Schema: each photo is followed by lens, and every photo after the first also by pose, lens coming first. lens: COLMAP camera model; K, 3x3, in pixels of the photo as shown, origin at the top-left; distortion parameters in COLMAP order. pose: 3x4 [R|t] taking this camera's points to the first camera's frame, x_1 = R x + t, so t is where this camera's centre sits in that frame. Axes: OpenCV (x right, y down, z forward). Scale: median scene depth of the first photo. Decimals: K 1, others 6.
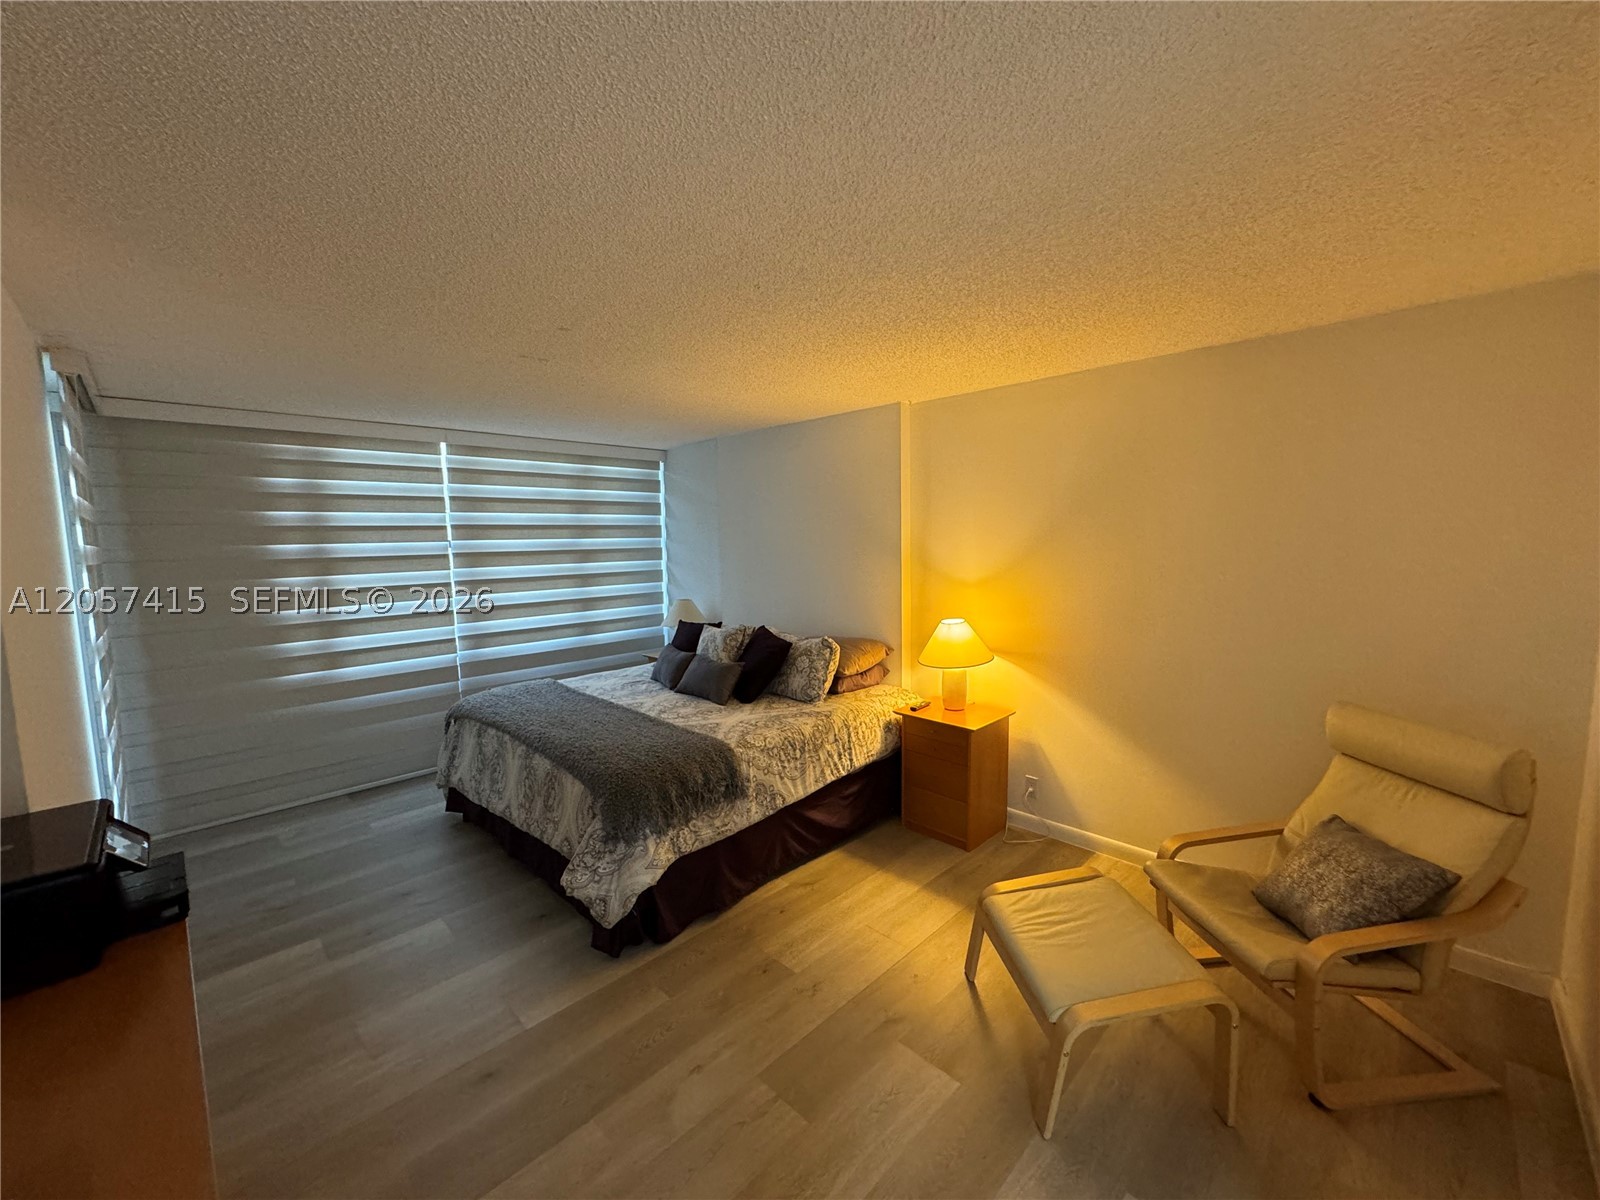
lens RADIAL K [[639.2, 0, 800.5], [0, 639.2, 595.6], [0, 0, 1]] dist [0.051076, 0.000362]
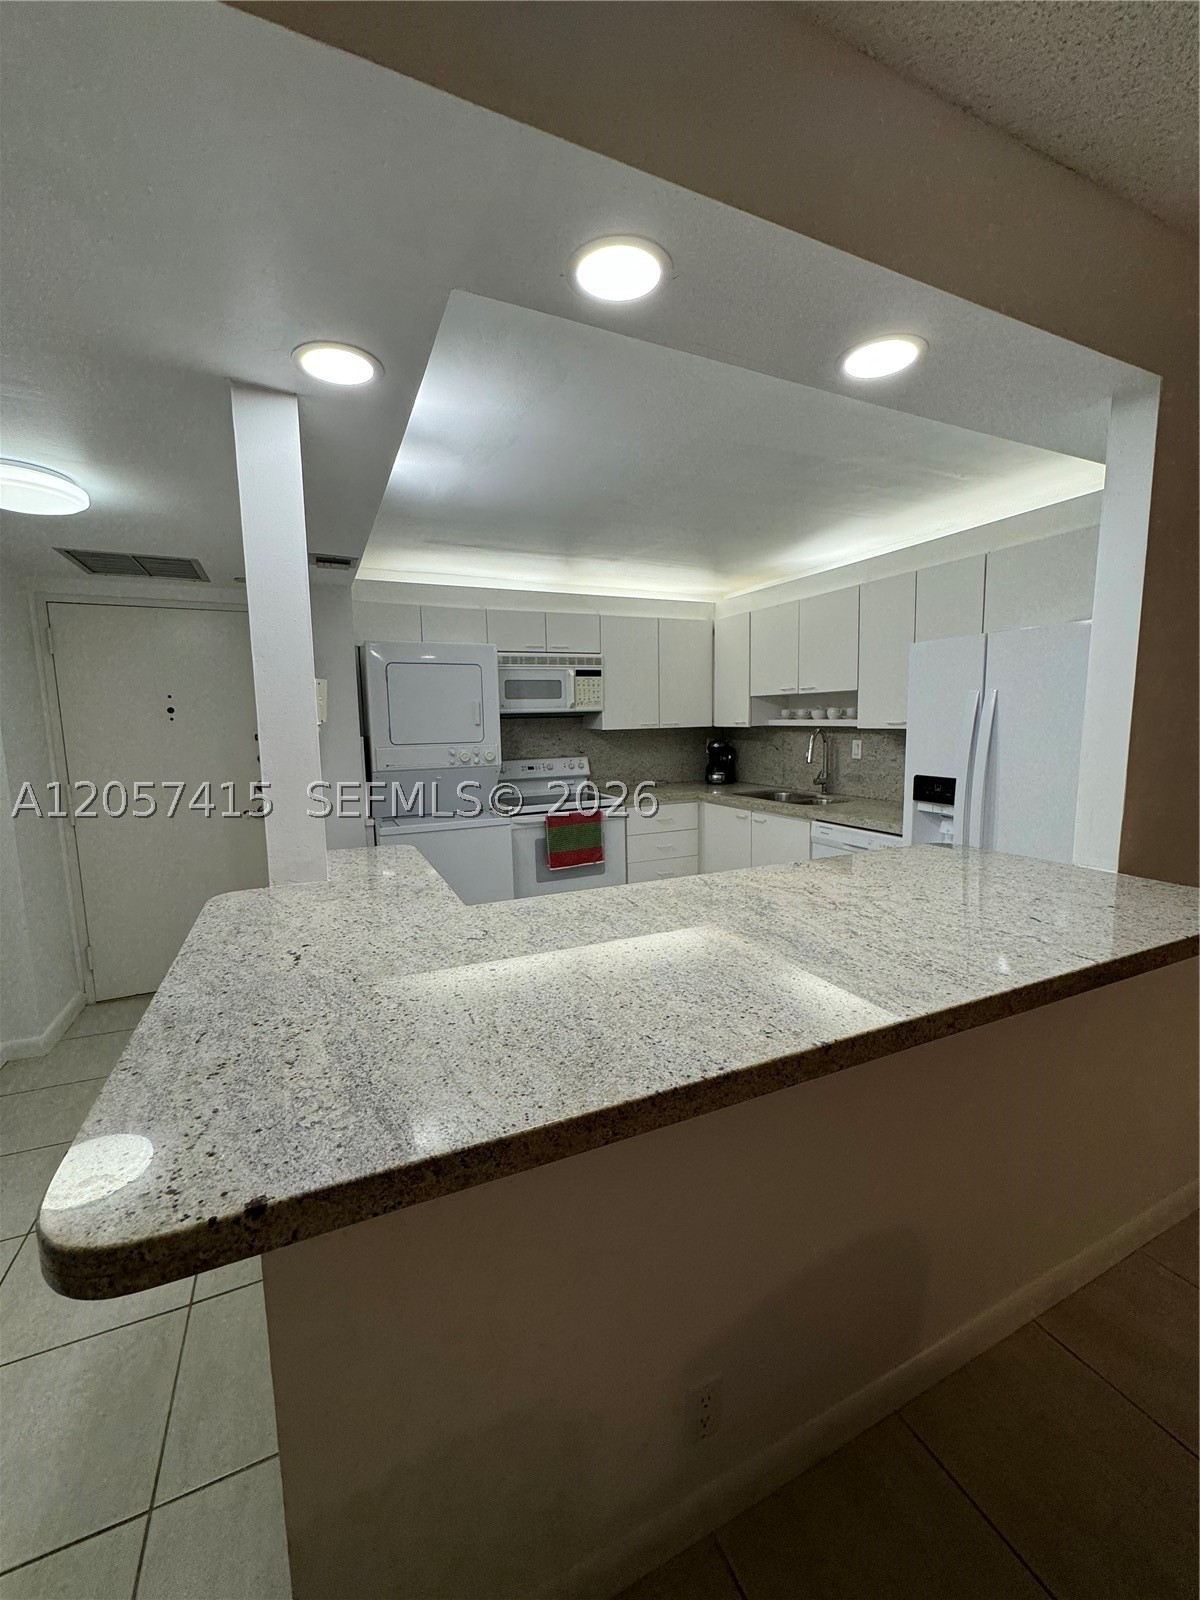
lens RADIAL K [[639.2, 0, 600.3], [0, 639.2, 801.0], [0, 0, 1]] dist [0.051076, 0.000362]
pose [[0.999839, -0.001954, 0.017842, -0.545242], [0.001658, 0.999861, 0.016585, -0.002705], [-0.017872, -0.016553, 0.999703, 0.280575]]
